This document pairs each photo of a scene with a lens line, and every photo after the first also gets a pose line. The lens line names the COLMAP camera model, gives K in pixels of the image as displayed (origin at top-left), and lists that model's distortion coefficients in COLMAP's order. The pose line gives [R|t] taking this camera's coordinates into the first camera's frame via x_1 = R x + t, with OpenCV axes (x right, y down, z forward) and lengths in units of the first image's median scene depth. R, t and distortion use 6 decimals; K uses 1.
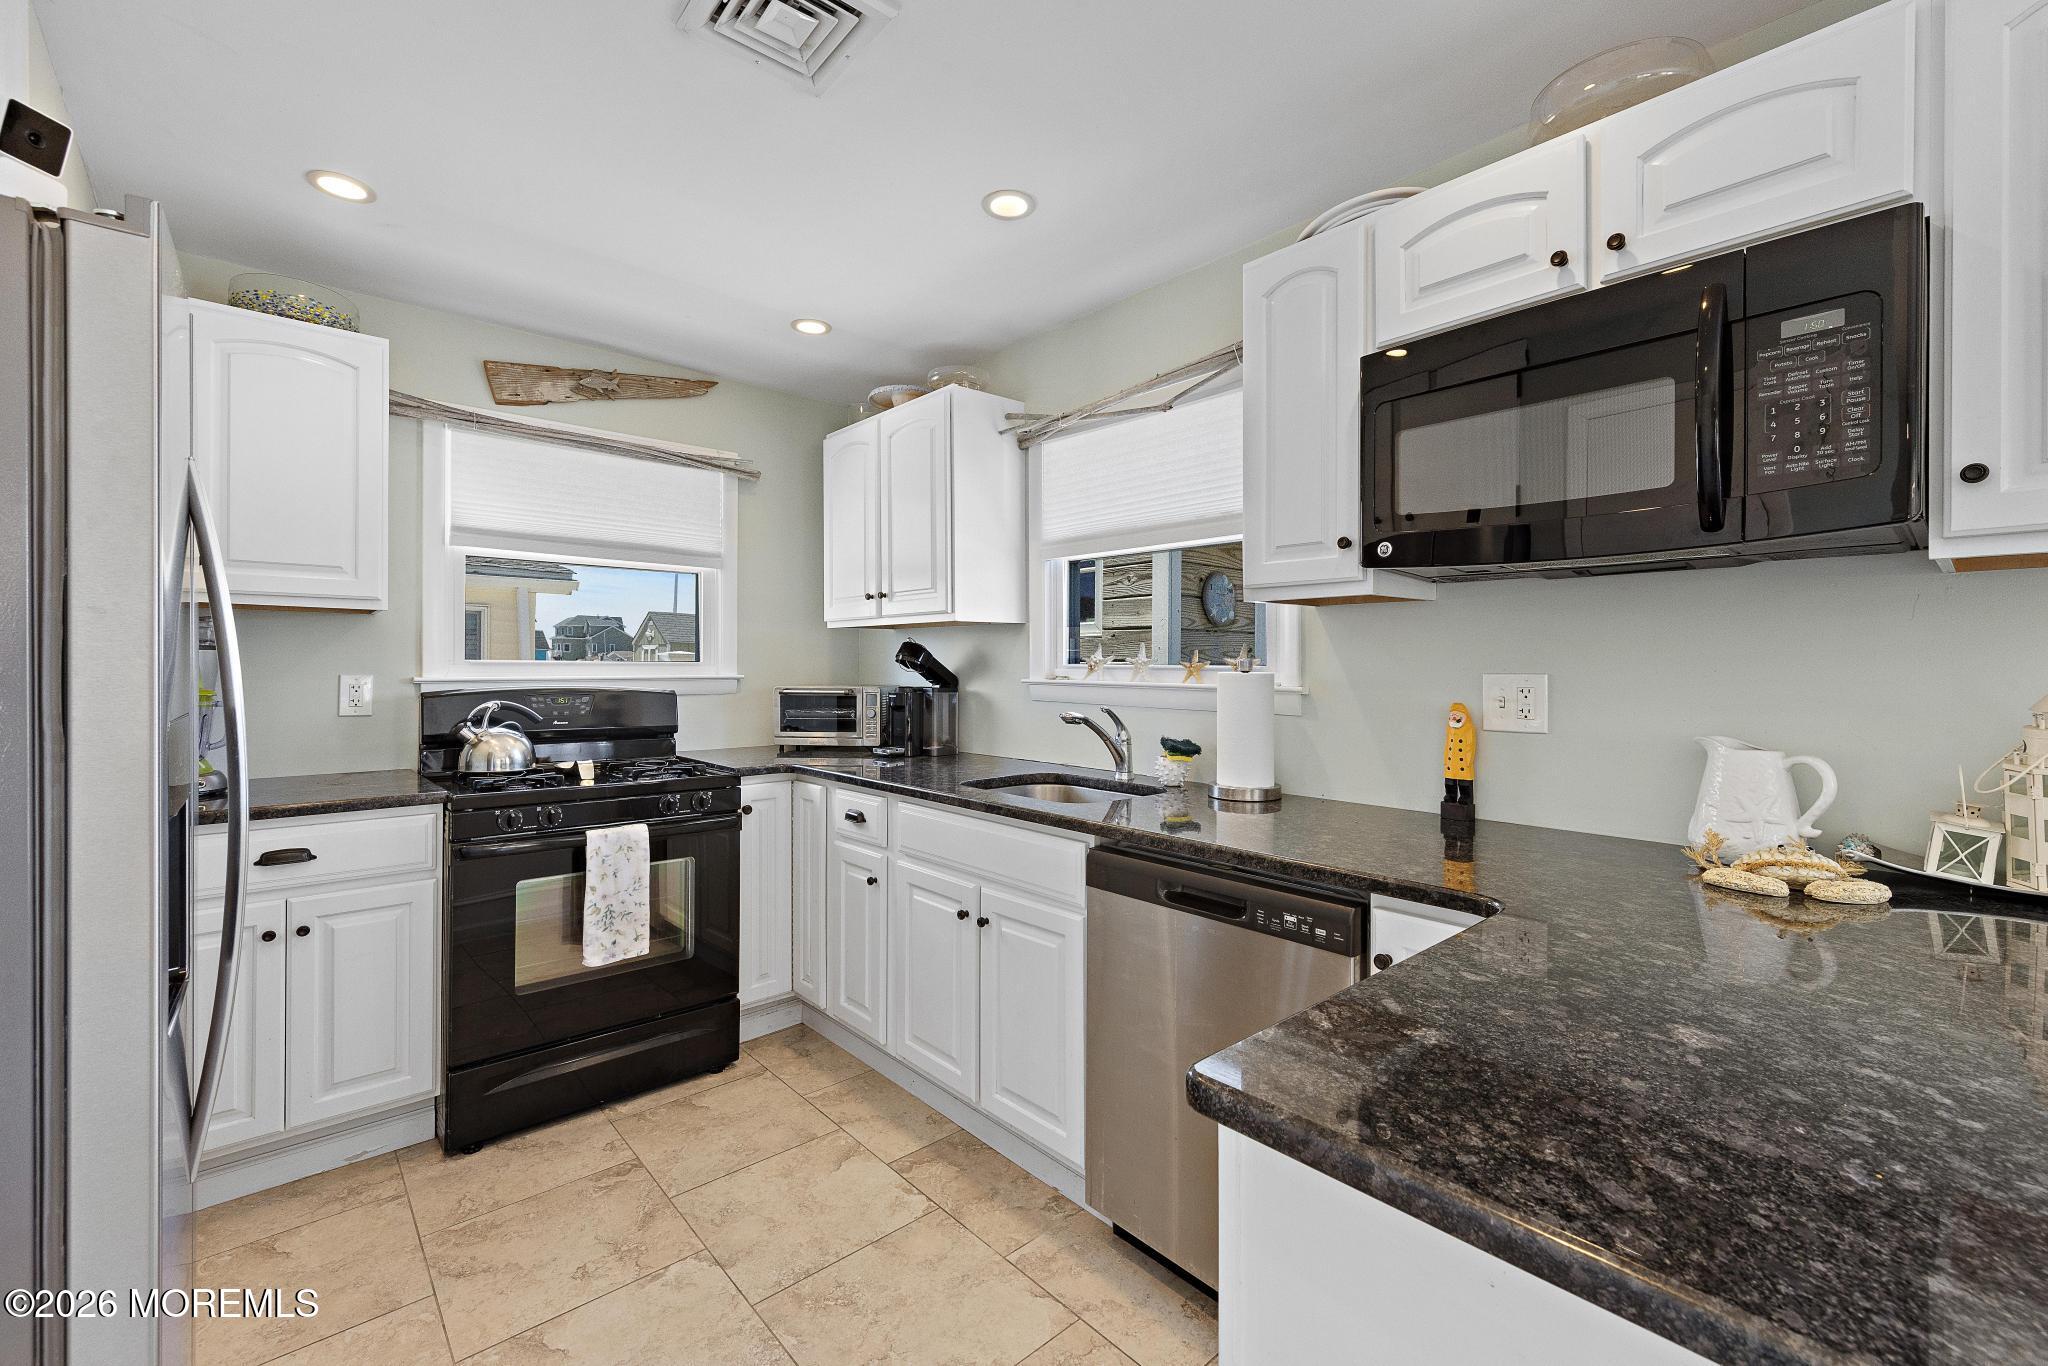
lens RADIAL K [[835.5, 0, 1019.7], [0, 835.5, 663.3], [0, 0, 1]] dist [-0.000937, -0.000659]
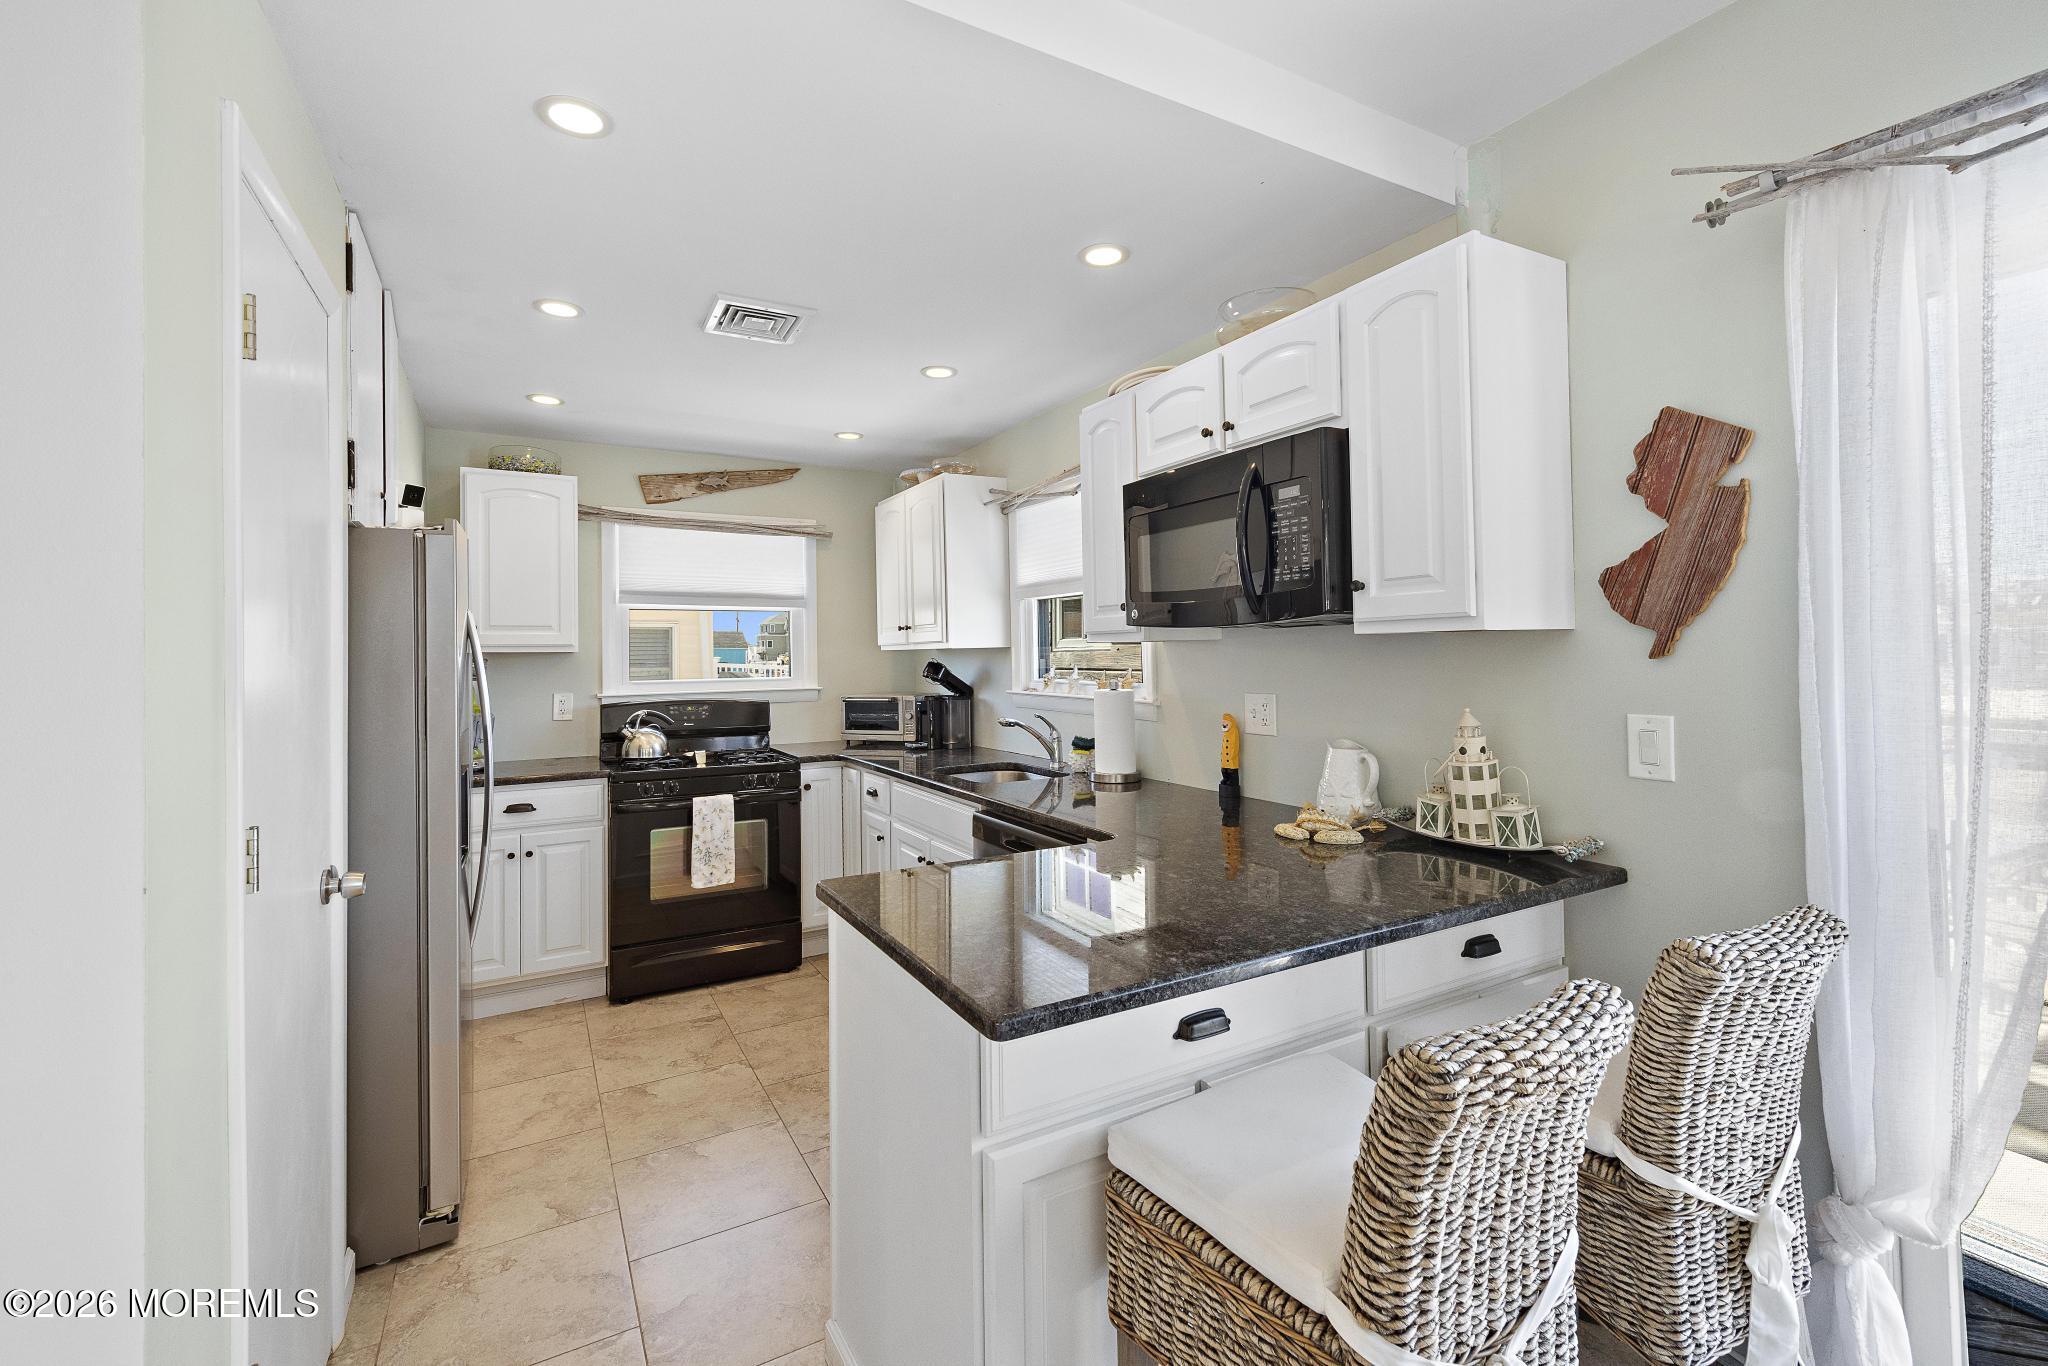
lens RADIAL K [[835.5, 0, 1005.7], [0, 835.5, 644.2], [0, 0, 1]] dist [-0.000937, -0.000659]
pose [[0.977067, -0.020258, -0.211965, 0.348752], [0.017403, 0.999731, -0.015324, -0.041743], [0.212219, 0.011283, 0.977157, -0.346072]]
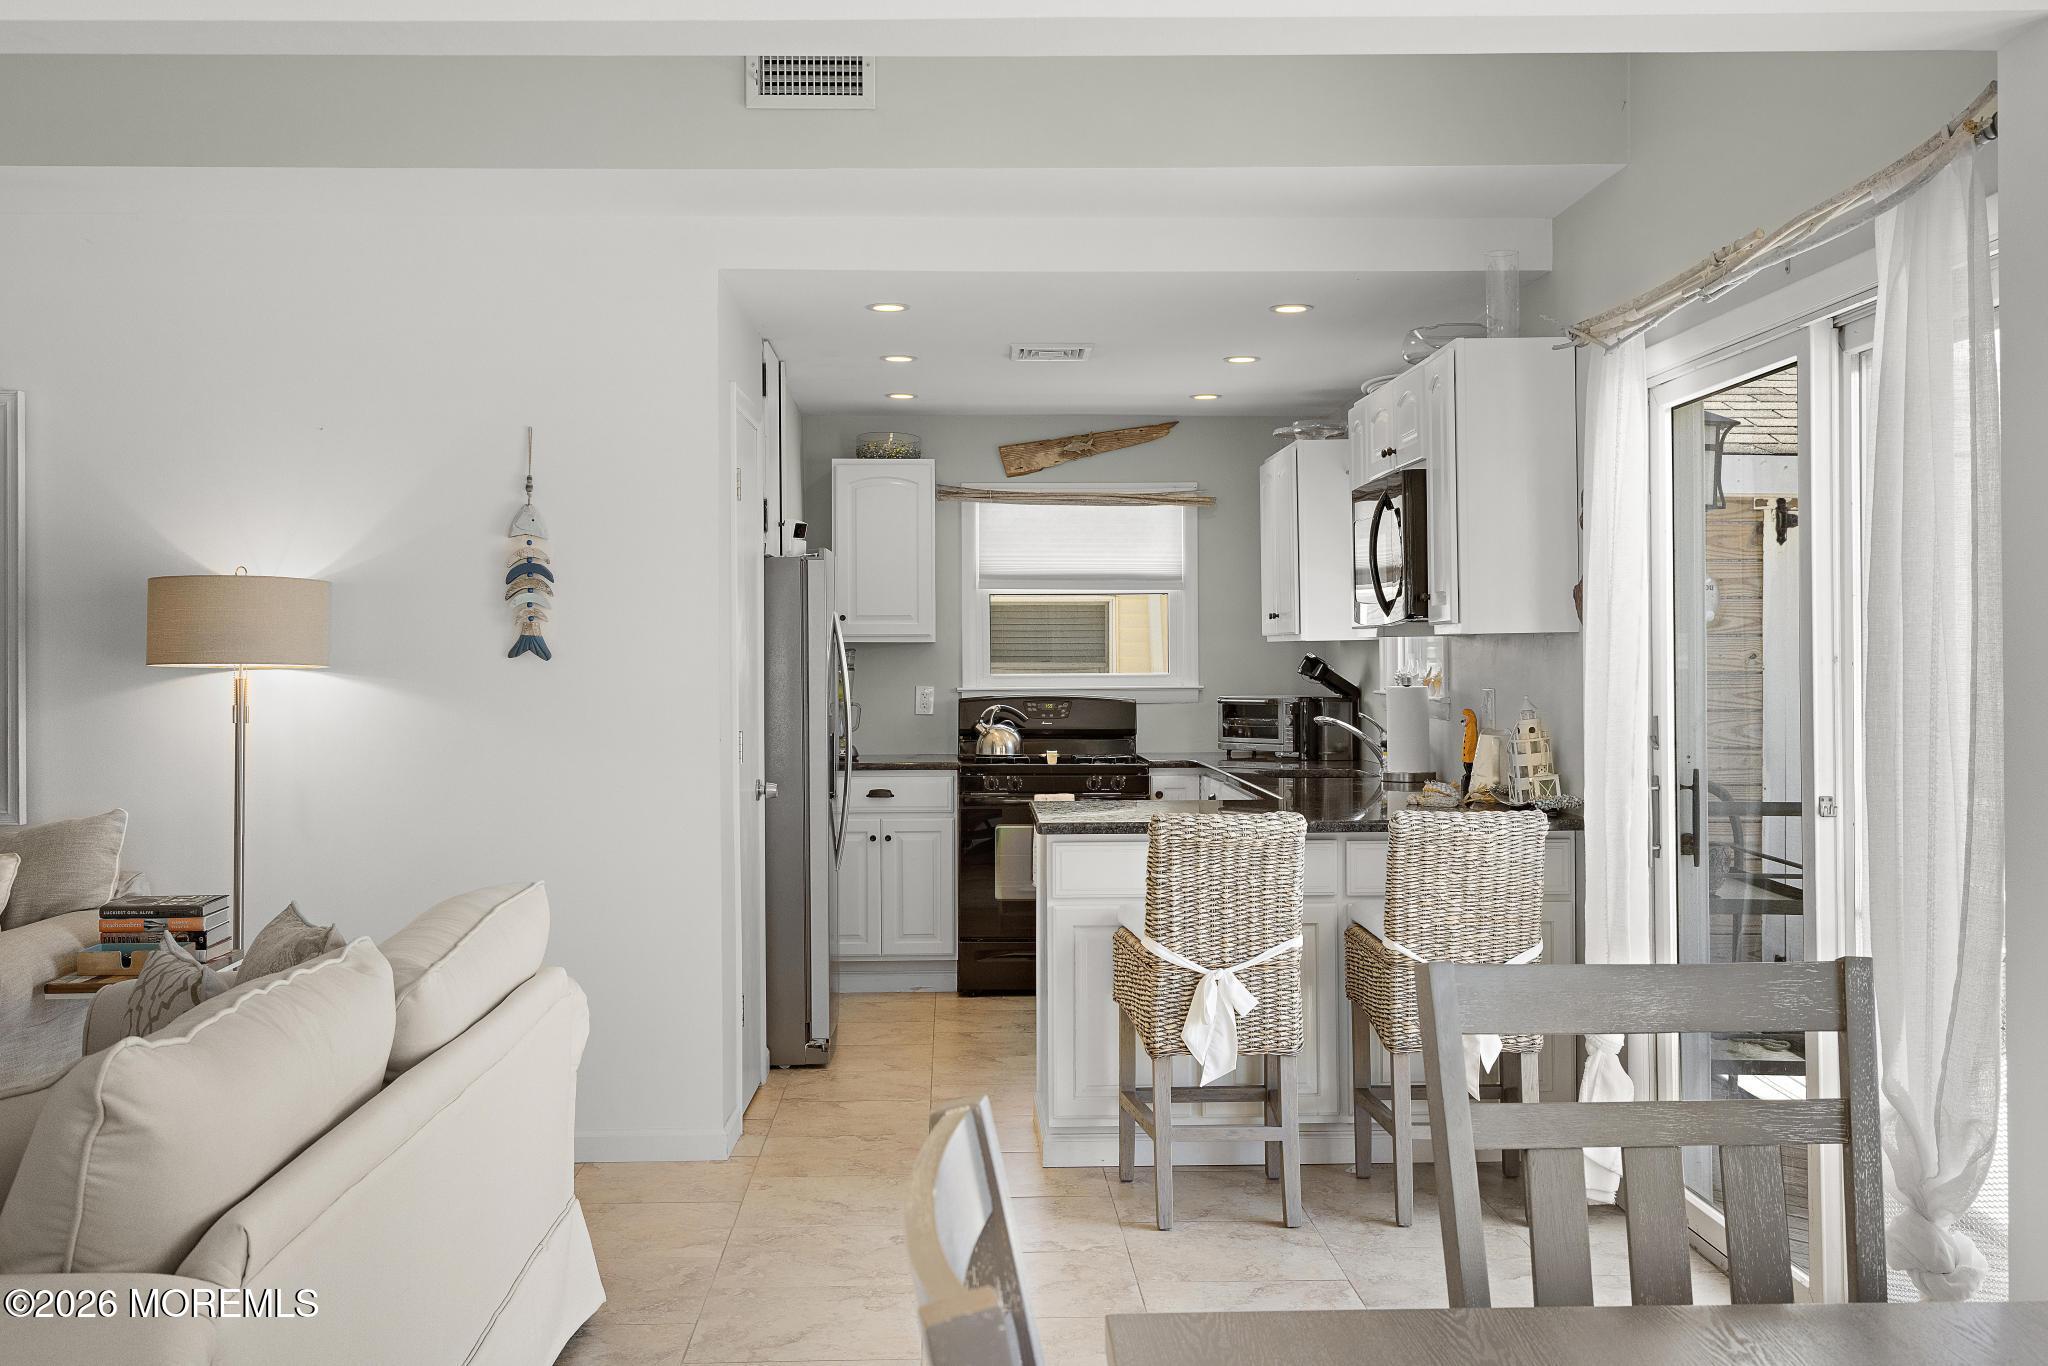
lens RADIAL K [[1751.6, 0, 1045.6], [0, 1751.6, 661.6], [0, 0, 1]] dist [-0.078737, -0.000890]
pose [[0.779674, -0.005813, -0.626159, 1.382517], [0.008379, 0.999964, 0.001151, -0.032316], [0.626130, -0.006144, 0.779695, -1.339331]]
